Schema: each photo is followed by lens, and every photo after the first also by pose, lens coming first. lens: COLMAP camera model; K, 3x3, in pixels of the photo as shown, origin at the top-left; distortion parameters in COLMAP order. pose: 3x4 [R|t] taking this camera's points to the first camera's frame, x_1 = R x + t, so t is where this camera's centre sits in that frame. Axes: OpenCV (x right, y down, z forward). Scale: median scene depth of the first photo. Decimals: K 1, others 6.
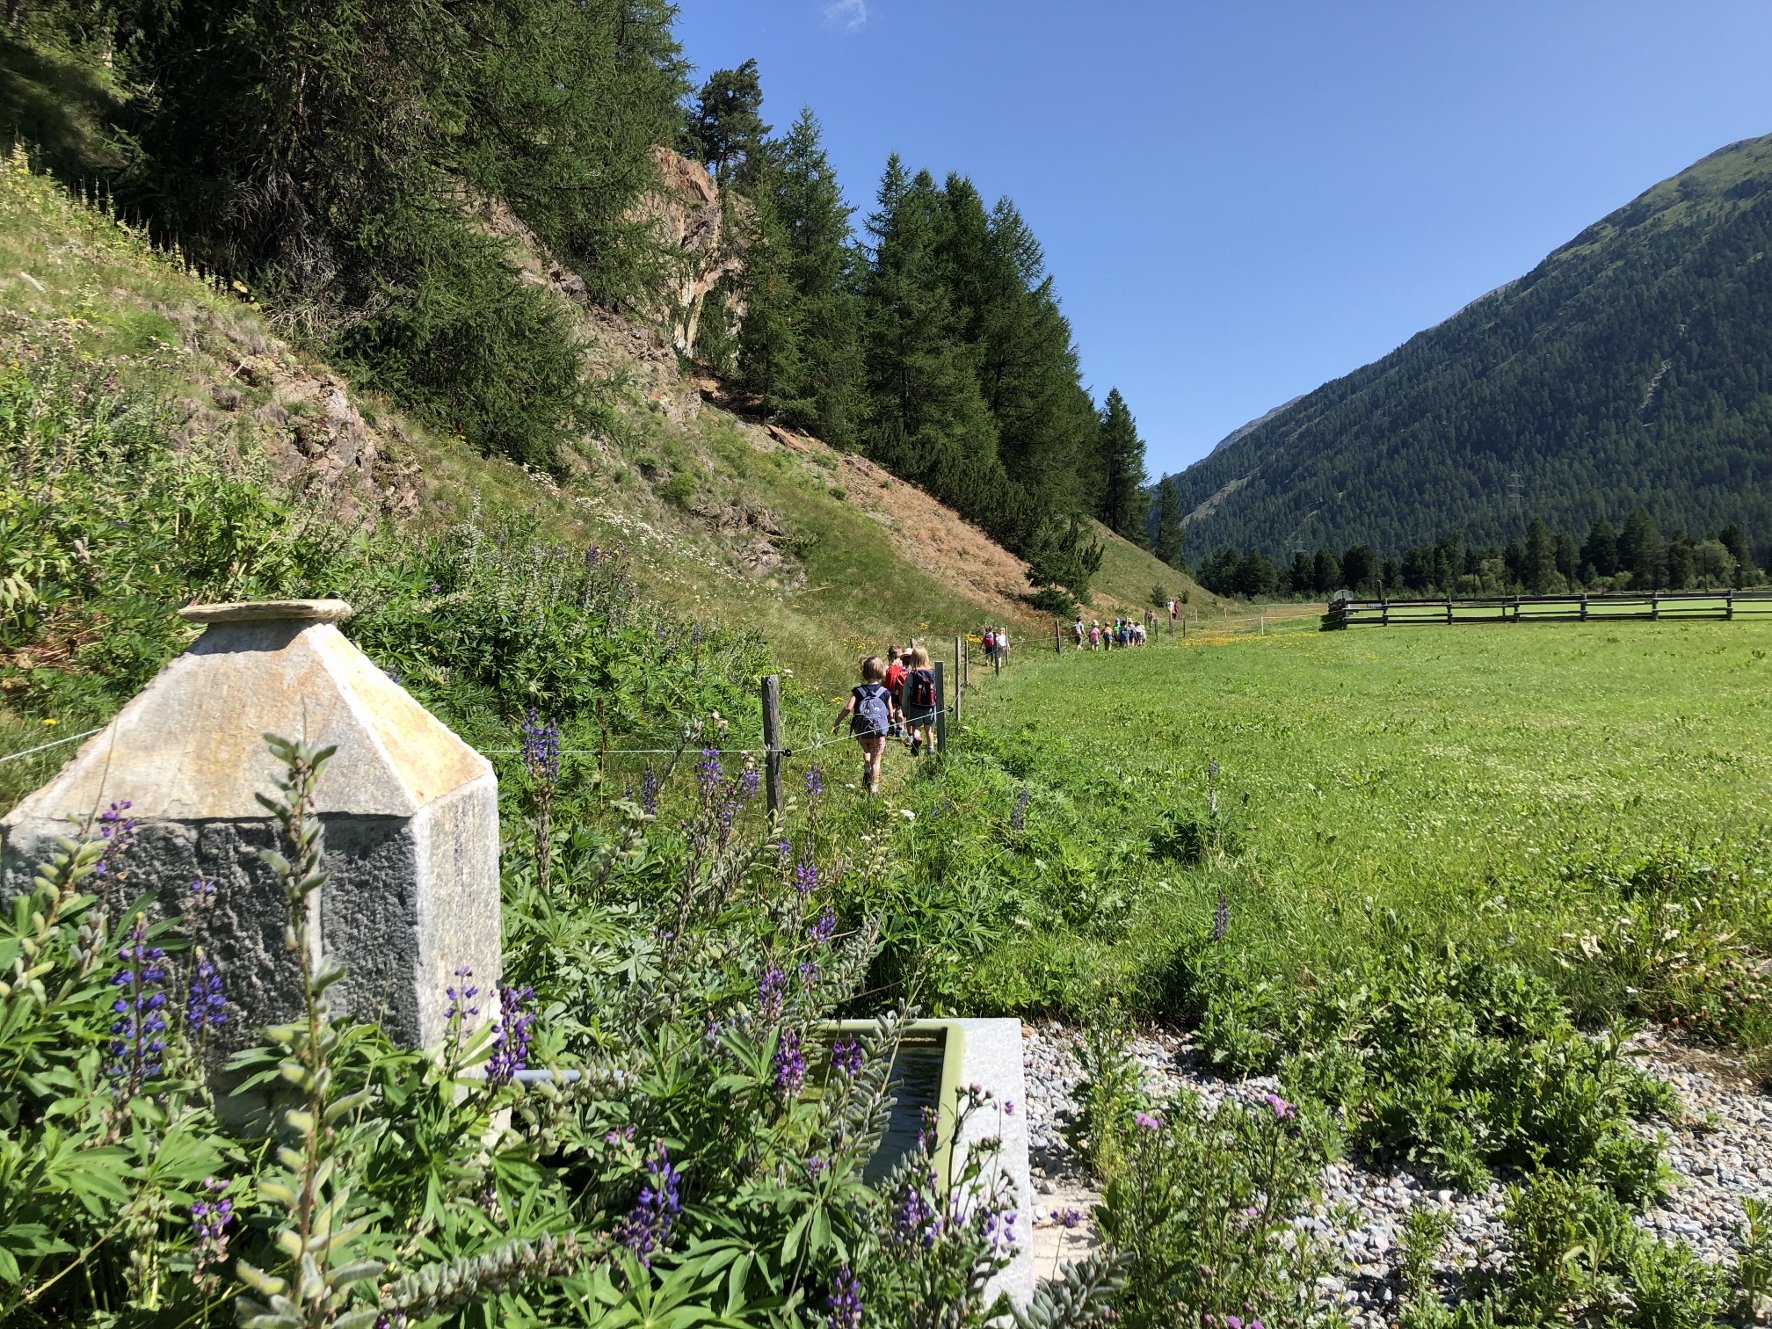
lens RADIAL K [[1457.1, 0, 857.4], [0, 1457.1, 621.4], [0, 0, 1]] dist [0.013075, -0.012364]
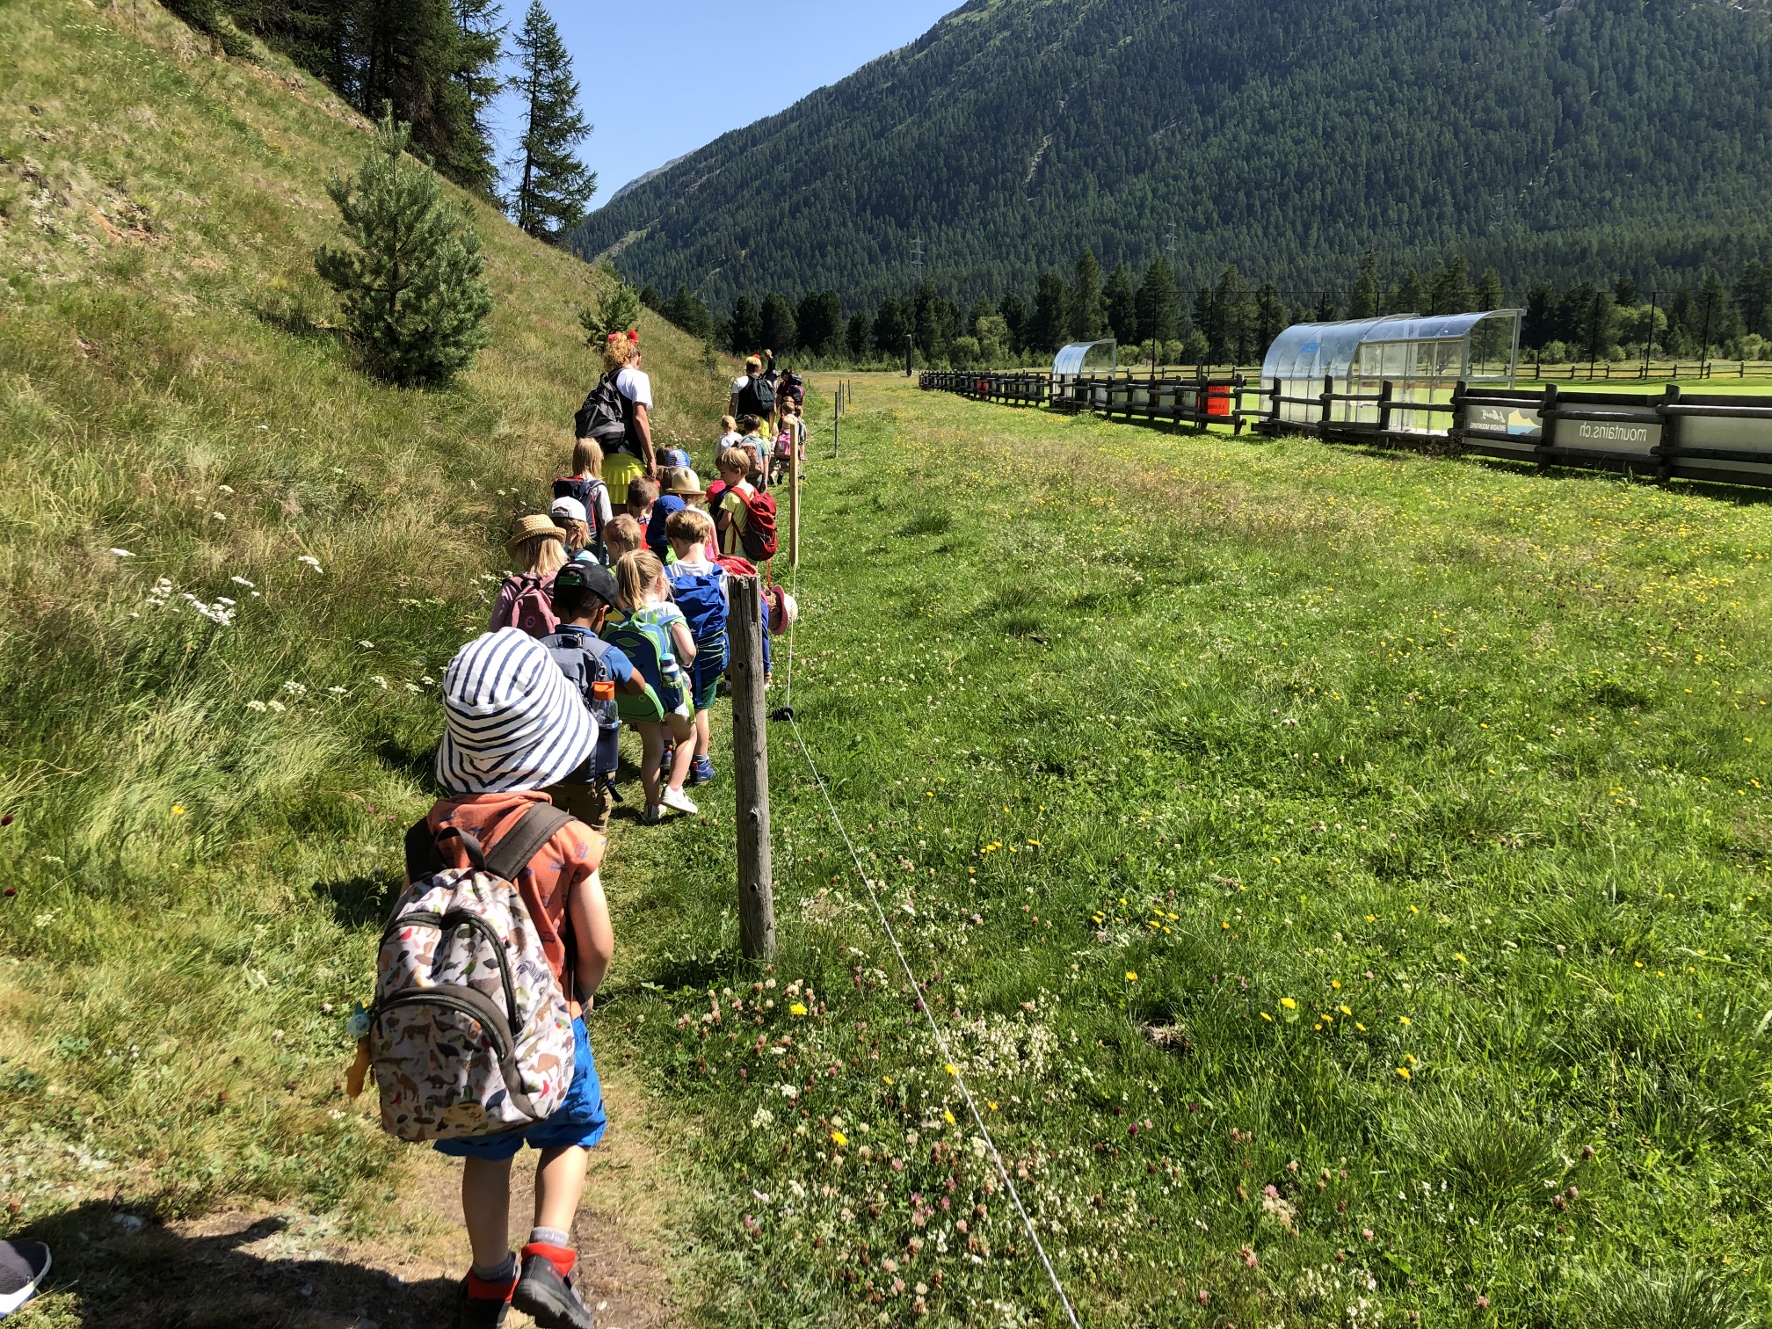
lens RADIAL K [[1457.1, 0, 883.4], [0, 1457.1, 663.5], [0, 0, 1]] dist [0.013075, -0.012364]
pose [[0.912231, -0.051370, 0.406442, 0.073161], [-0.026557, 0.982606, 0.183796, -0.004012], [-0.408814, -0.178459, 0.894999, 0.337317]]
